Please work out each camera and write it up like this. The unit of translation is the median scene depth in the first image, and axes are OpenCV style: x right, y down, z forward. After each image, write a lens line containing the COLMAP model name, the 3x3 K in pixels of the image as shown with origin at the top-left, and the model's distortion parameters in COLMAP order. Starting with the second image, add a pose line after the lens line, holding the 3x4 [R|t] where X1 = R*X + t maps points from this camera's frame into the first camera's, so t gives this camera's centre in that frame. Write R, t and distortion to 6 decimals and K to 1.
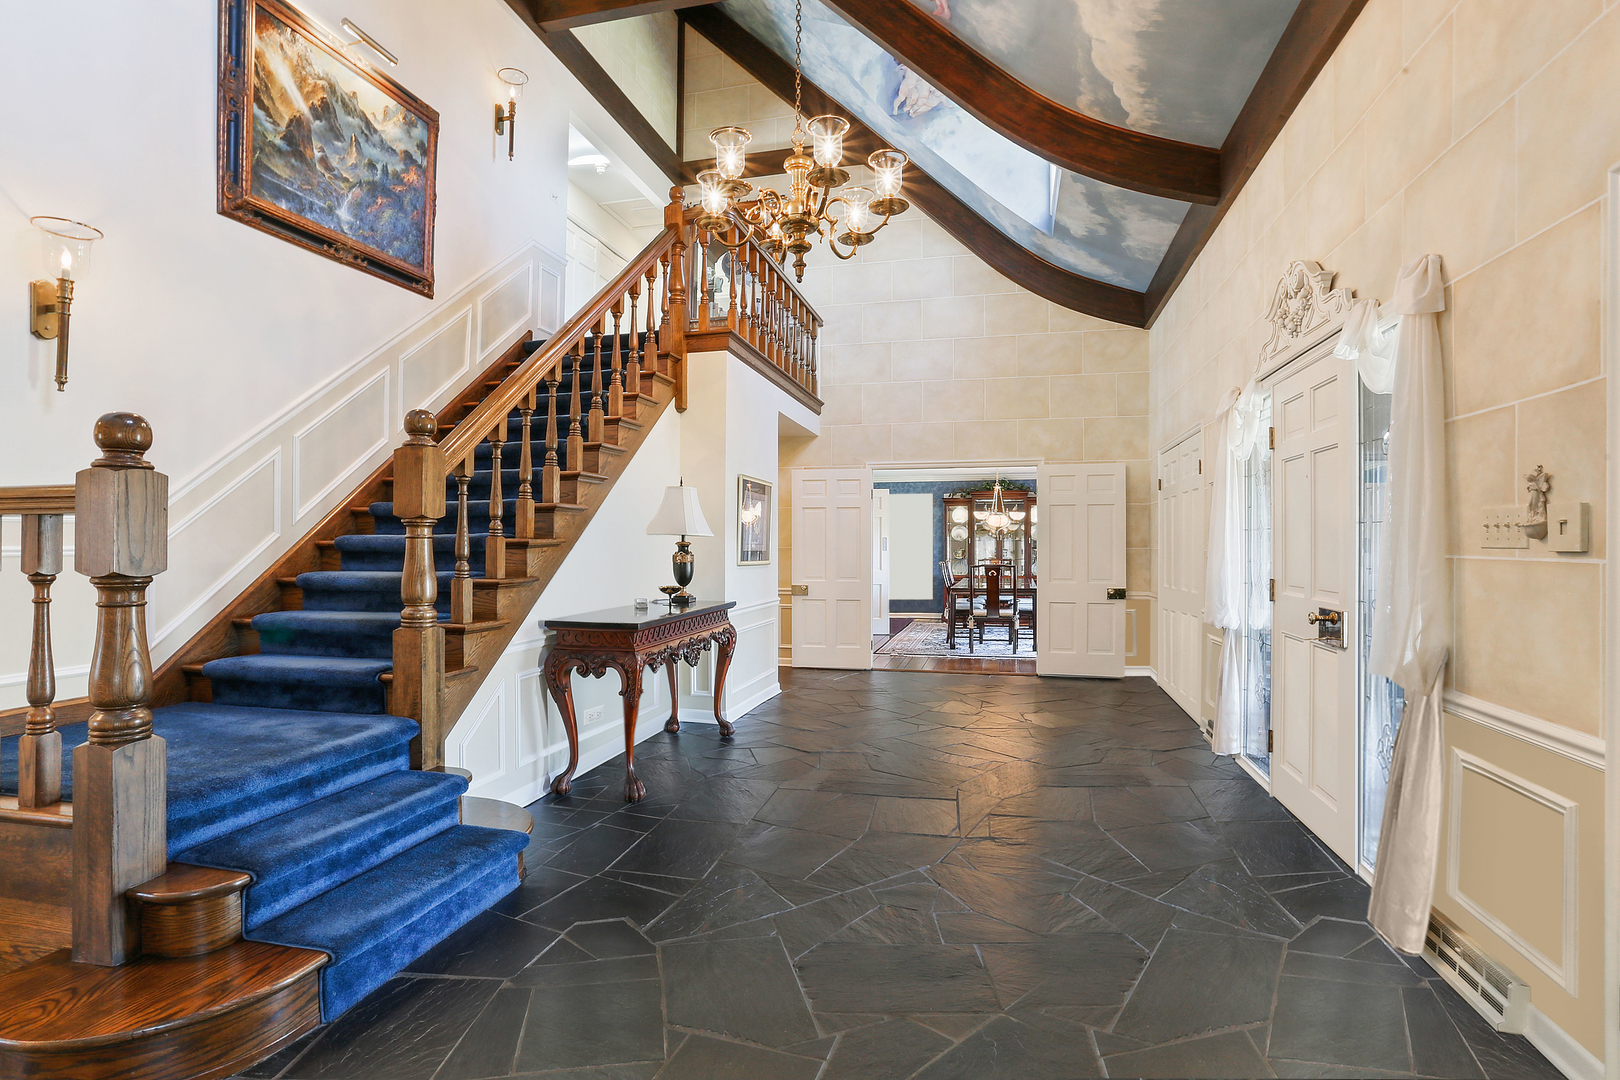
lens RADIAL K [[796.0, 0, 805.4], [0, 796.0, 548.2], [0, 0, 1]] dist [-0.047796, 0.017224]
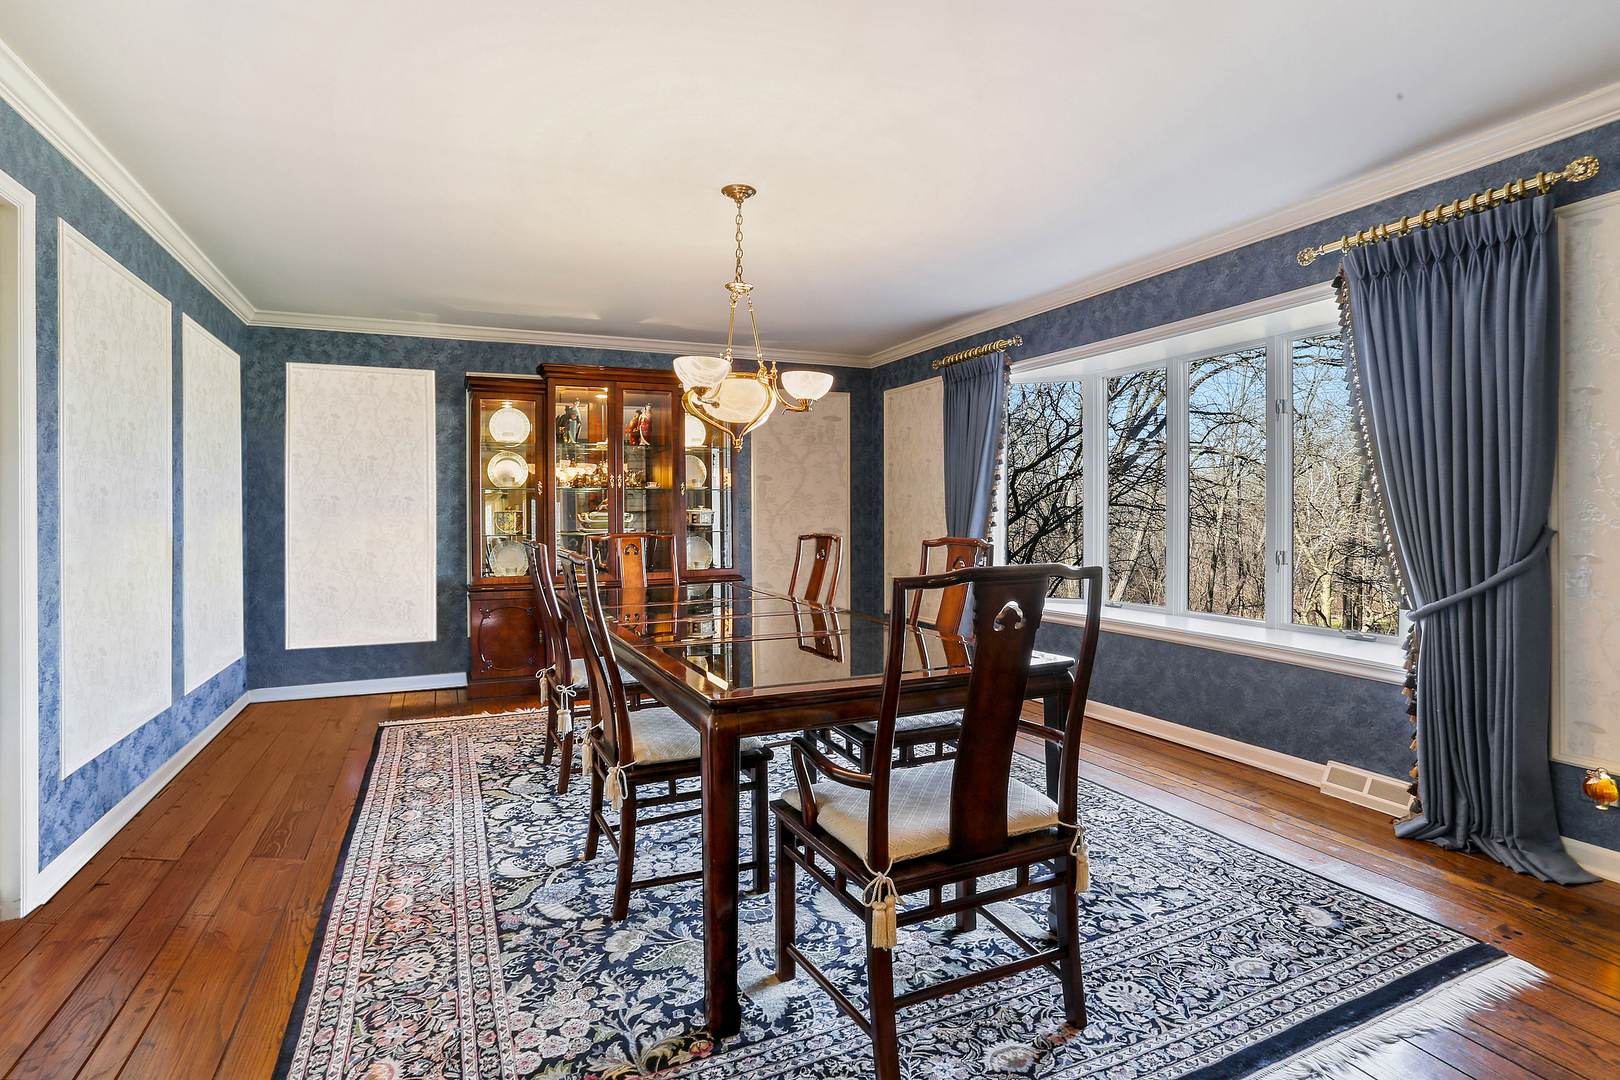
lens RADIAL K [[796.0, 0, 807.1], [0, 796.0, 524.9], [0, 0, 1]] dist [-0.047796, 0.017224]
pose [[0.790073, -0.004280, 0.612998, 0.200932], [0.000887, 0.999983, 0.005840, 0.020670], [-0.613012, -0.004070, 0.790063, 1.753038]]
